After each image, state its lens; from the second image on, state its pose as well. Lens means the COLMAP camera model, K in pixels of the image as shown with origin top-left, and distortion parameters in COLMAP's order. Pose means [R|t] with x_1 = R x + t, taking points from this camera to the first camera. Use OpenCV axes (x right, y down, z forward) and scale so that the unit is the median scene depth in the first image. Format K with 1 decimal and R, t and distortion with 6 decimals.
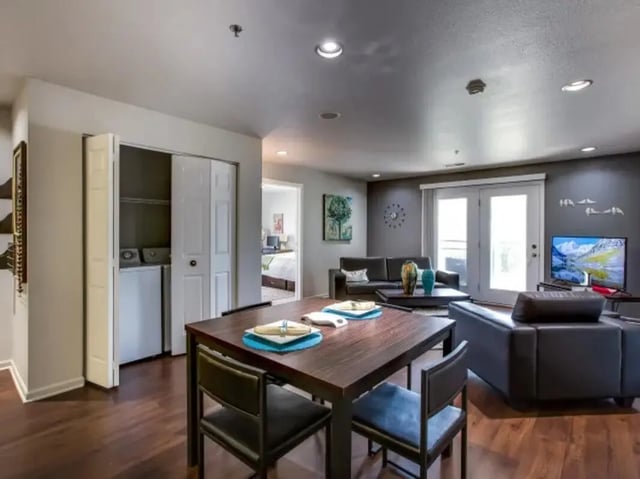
lens RADIAL K [[347.5, 0, 324.1], [0, 347.5, 237.2], [0, 0, 1]] dist [-0.008268, 0.001030]
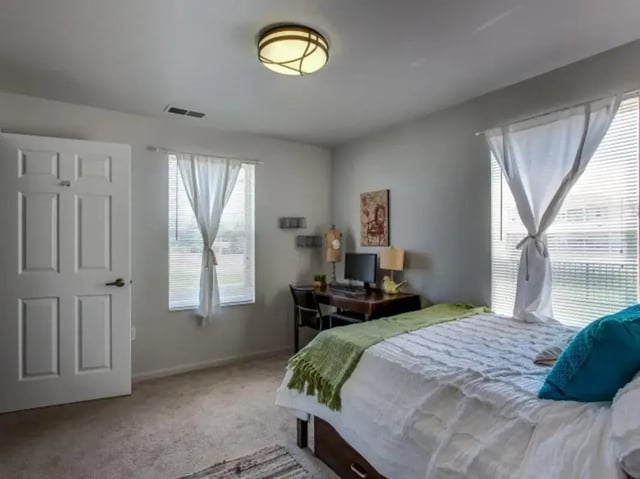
lens RADIAL K [[347.5, 0, 319.7], [0, 347.5, 242.4], [0, 0, 1]] dist [-0.008268, 0.001030]
pose [[0.963560, -0.006080, -0.267423, -0.092931], [-0.000244, 0.999721, -0.023605, -0.006334], [0.267492, 0.022810, 0.963290, 0.646389]]
